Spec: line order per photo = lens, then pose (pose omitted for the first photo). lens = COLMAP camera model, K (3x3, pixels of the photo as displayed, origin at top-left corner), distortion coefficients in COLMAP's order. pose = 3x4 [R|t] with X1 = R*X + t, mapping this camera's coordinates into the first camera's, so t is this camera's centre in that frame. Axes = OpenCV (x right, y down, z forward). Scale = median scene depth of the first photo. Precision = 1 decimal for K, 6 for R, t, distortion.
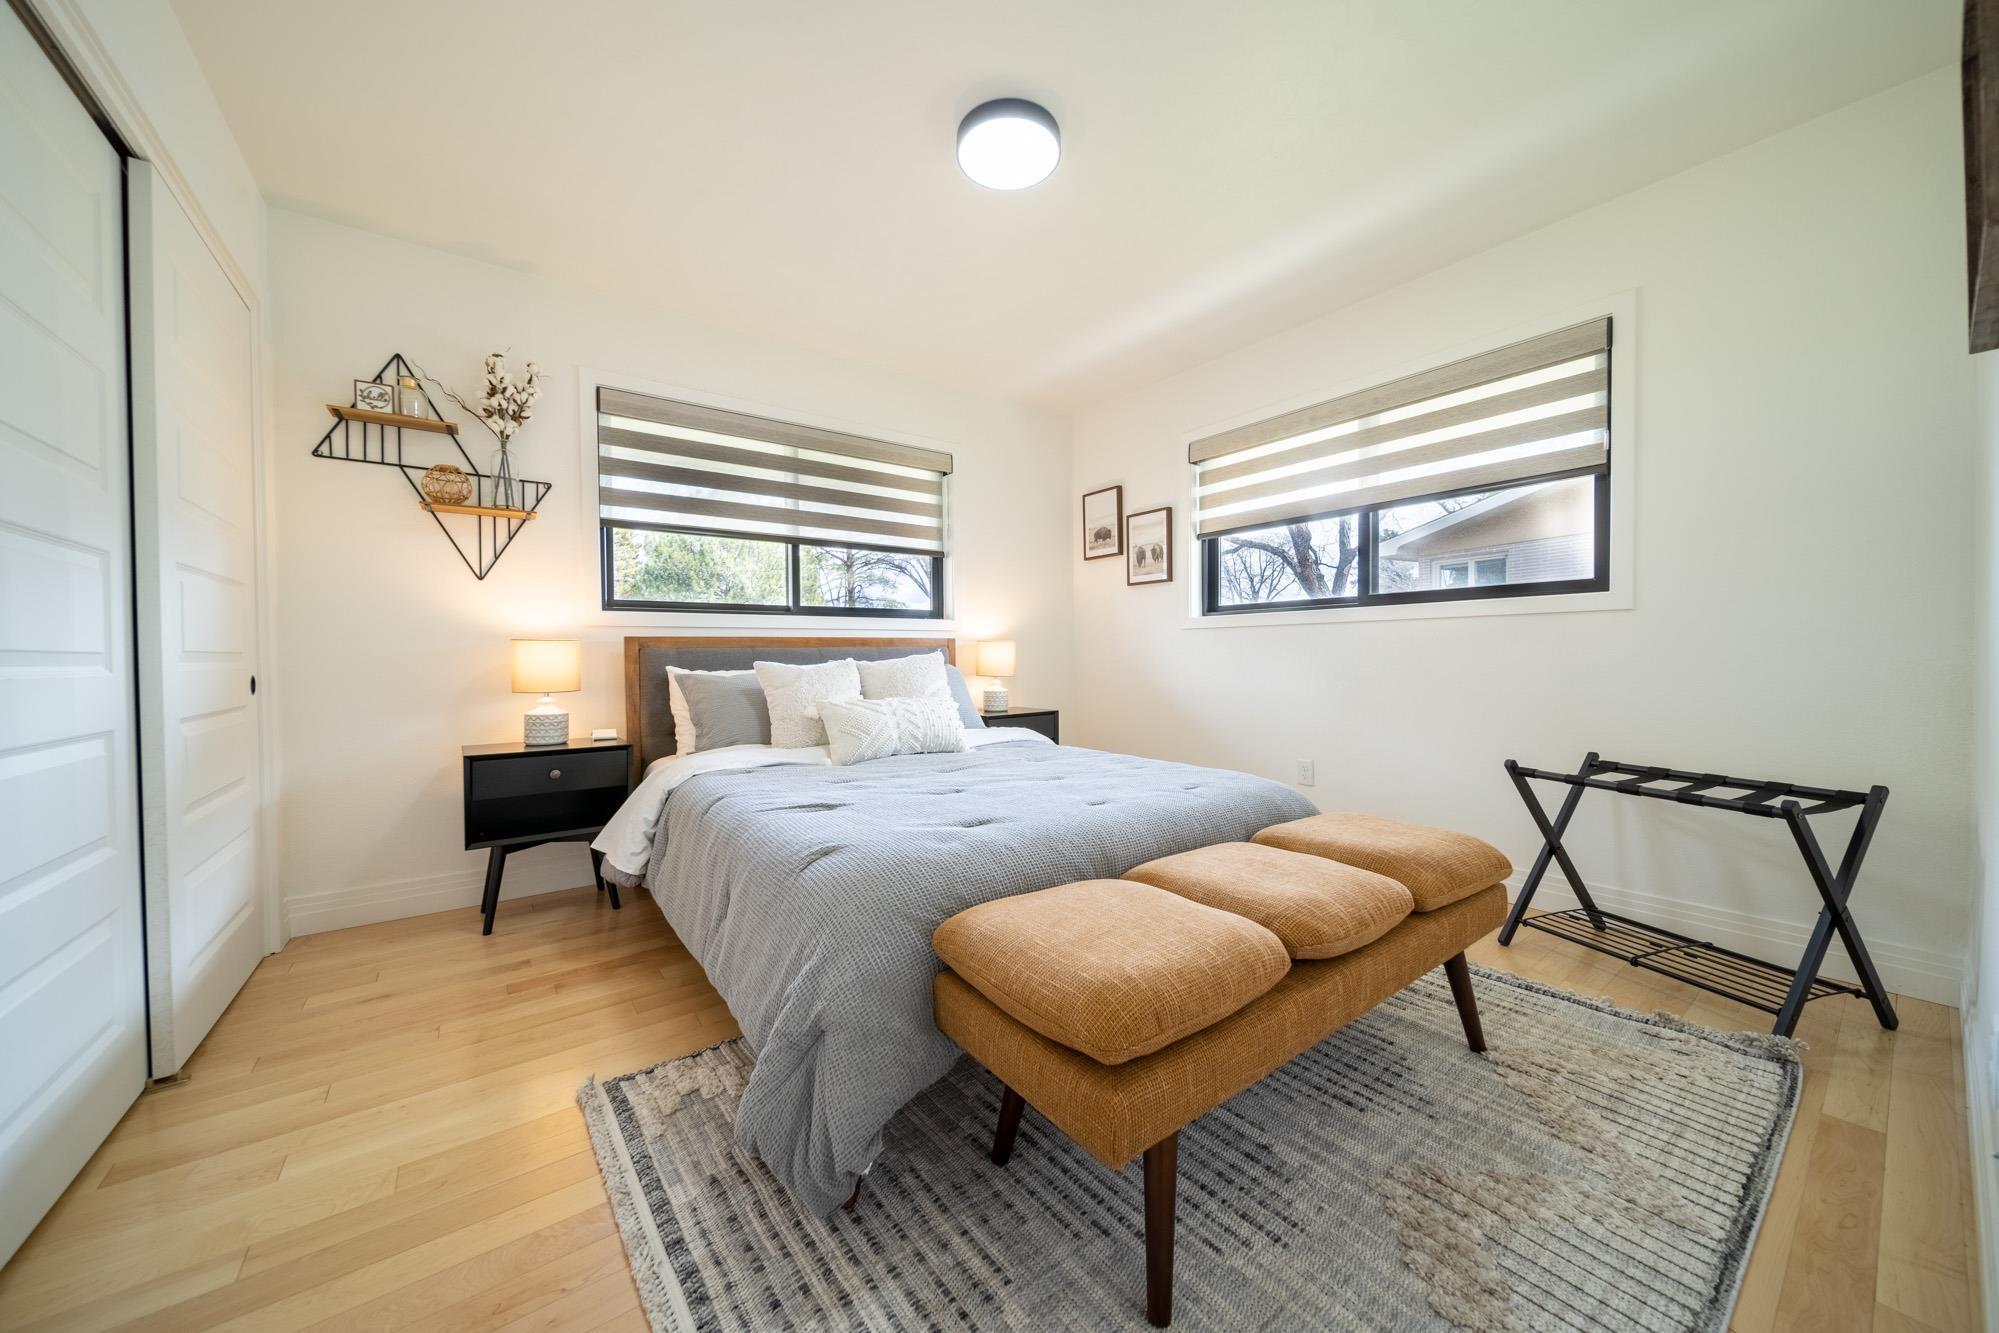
lens RADIAL K [[700.9, 0, 1001.5], [0, 700.9, 664.9], [0, 0, 1]] dist [-0.001628, -0.000043]
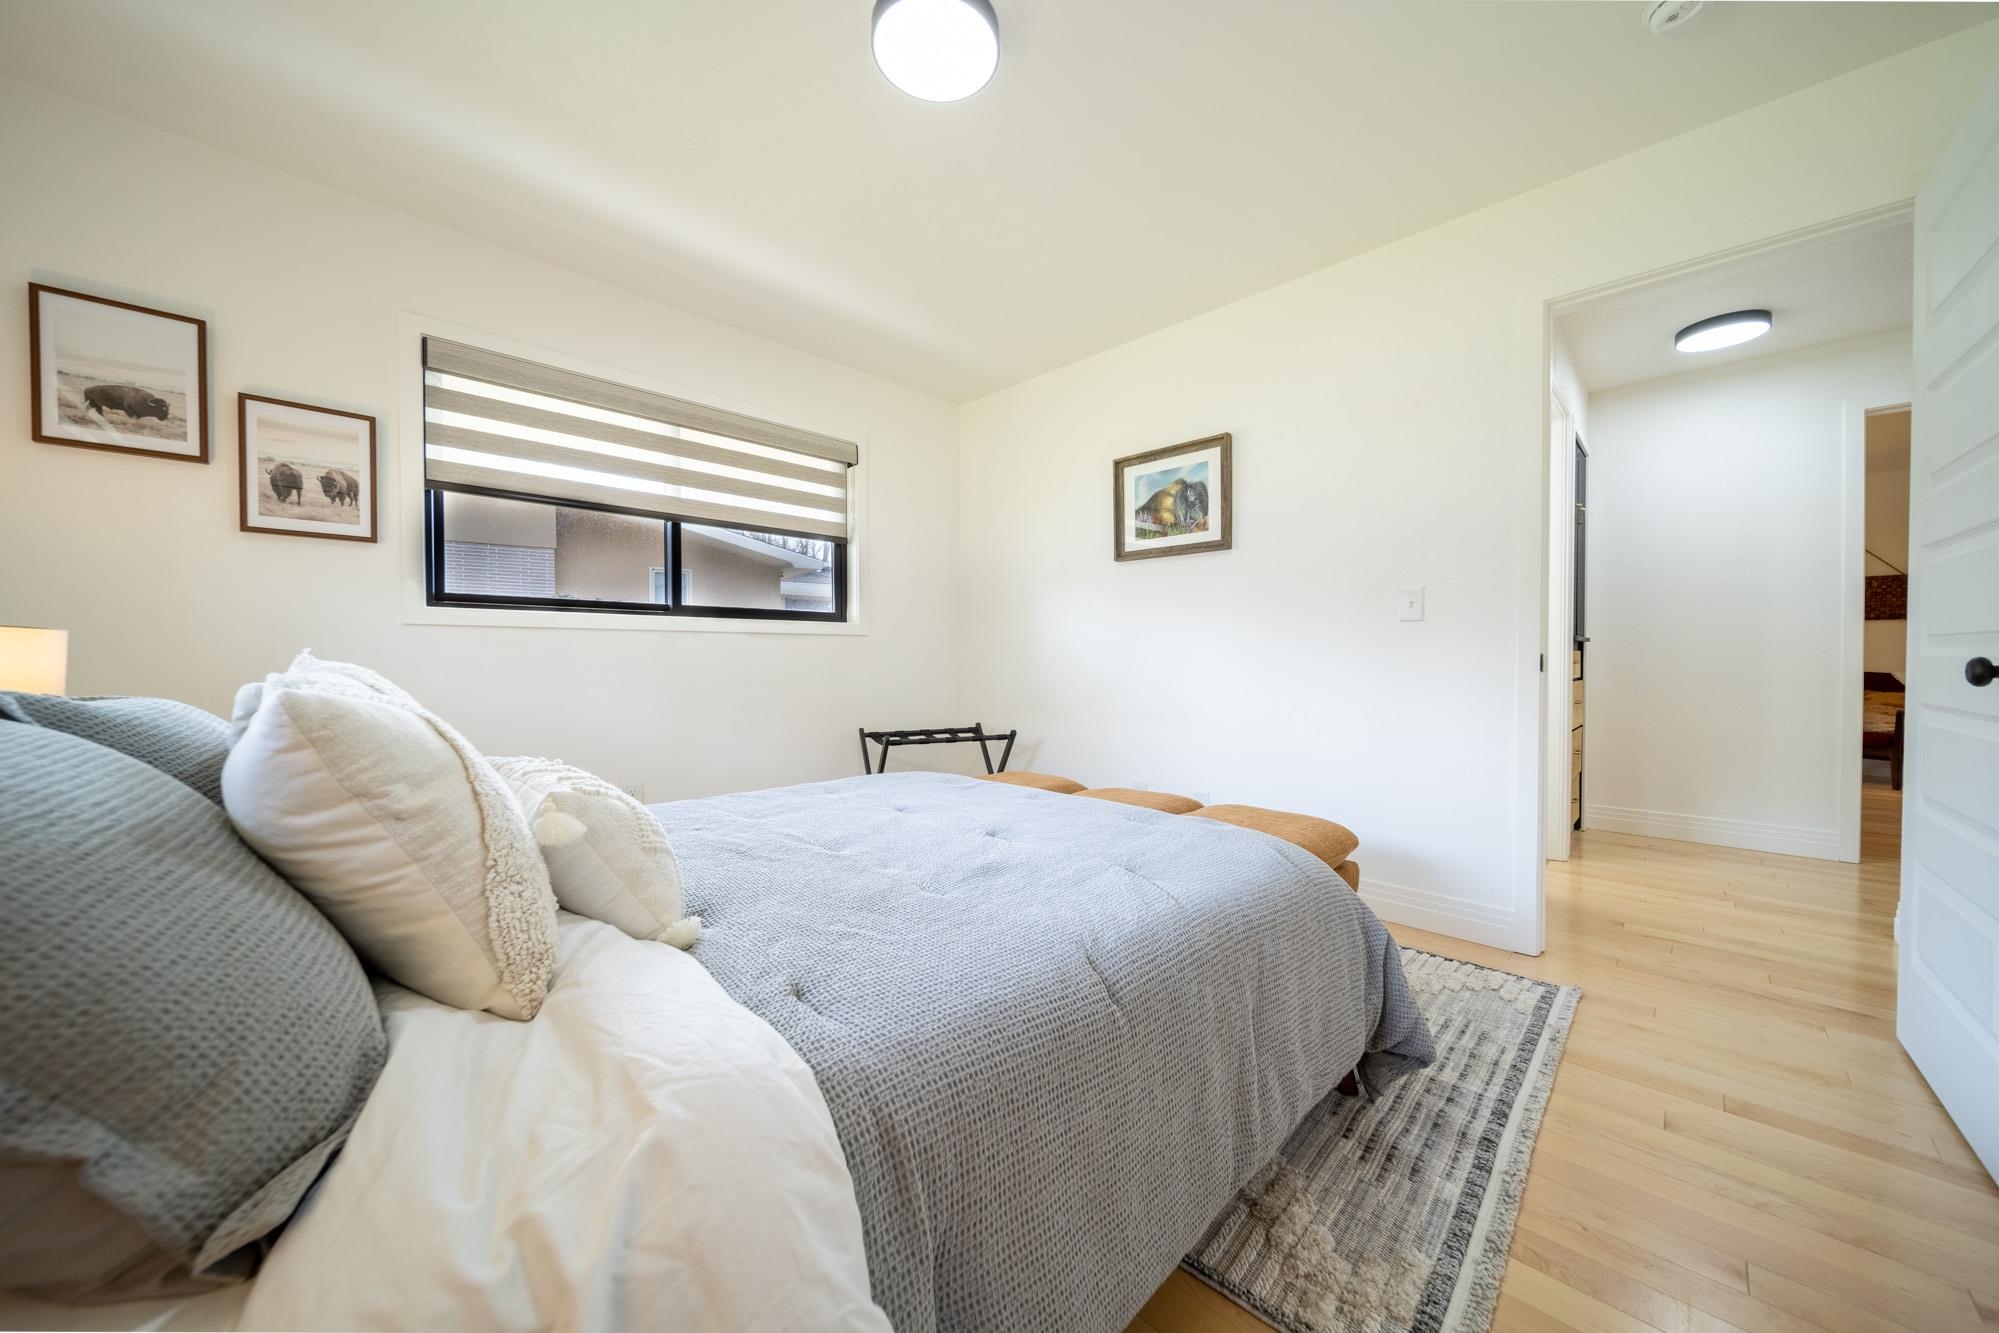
lens RADIAL K [[700.9, 0, 1001.5], [0, 700.9, 664.9], [0, 0, 1]] dist [-0.001628, -0.000043]
pose [[-0.149070, -0.001069, 0.988826, -1.207697], [0.017392, 0.999842, 0.003703, -0.020730], [-0.988674, 0.017750, -0.149028, 1.571836]]
